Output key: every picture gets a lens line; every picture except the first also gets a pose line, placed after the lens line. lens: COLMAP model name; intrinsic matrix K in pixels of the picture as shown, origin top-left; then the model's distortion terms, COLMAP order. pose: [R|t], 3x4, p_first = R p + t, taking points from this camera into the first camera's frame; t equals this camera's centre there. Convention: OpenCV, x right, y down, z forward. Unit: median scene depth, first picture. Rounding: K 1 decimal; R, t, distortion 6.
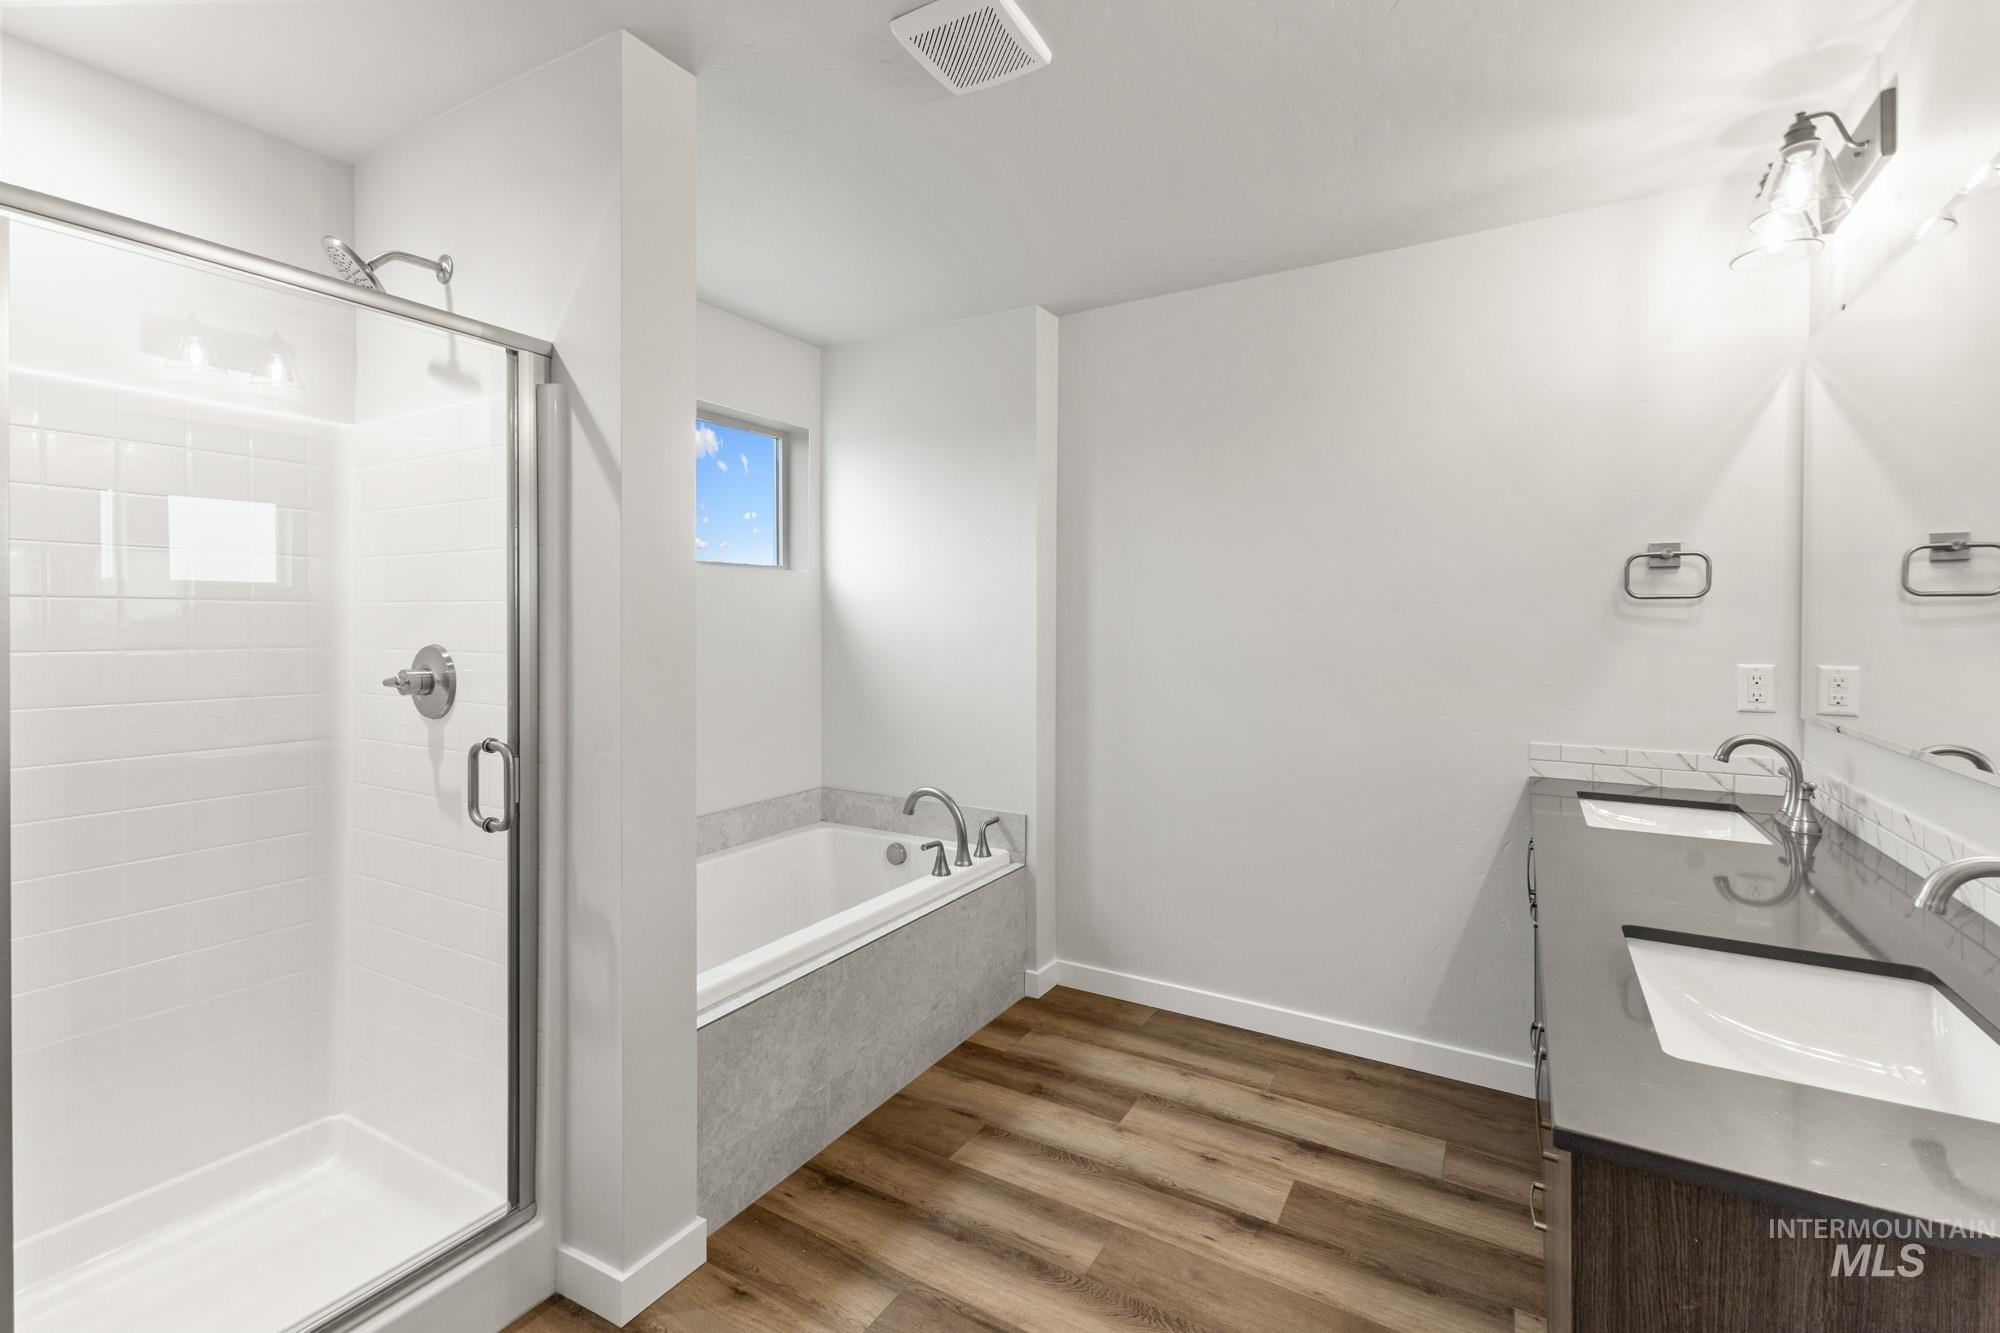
lens RADIAL K [[882.8, 0, 1013.1], [0, 882.8, 632.3], [0, 0, 1]] dist [0.009256, -0.000351]
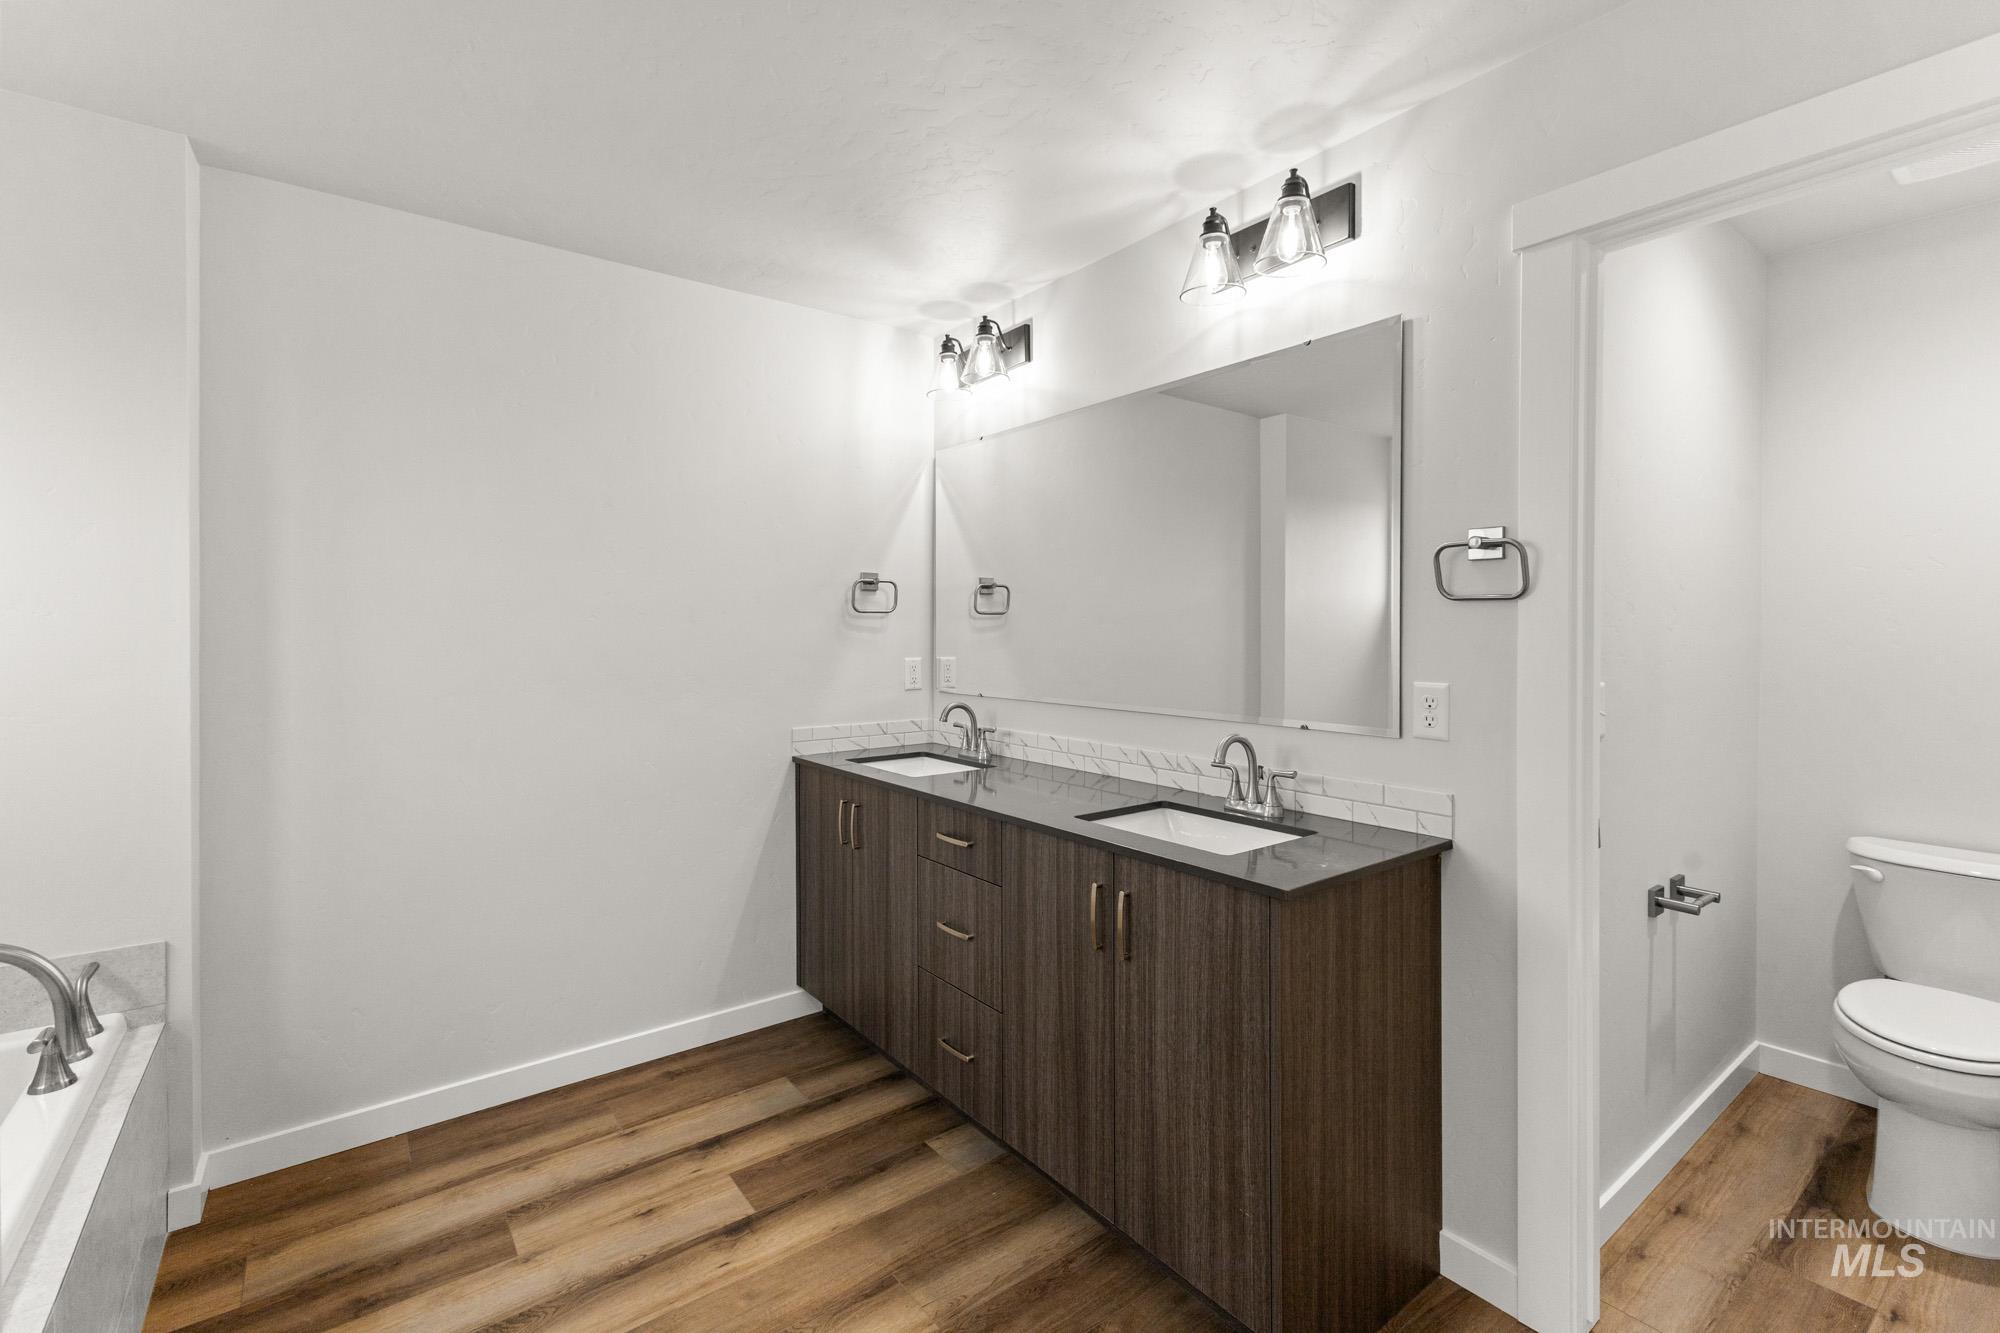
lens RADIAL K [[882.8, 0, 1013.1], [0, 882.8, 632.3], [0, 0, 1]] dist [0.009256, -0.000351]
pose [[0.366306, -0.004974, 0.930481, -0.465106], [0.014050, 0.999901, -0.000186, -0.004023], [-0.930388, 0.013142, 0.366340, 0.280834]]
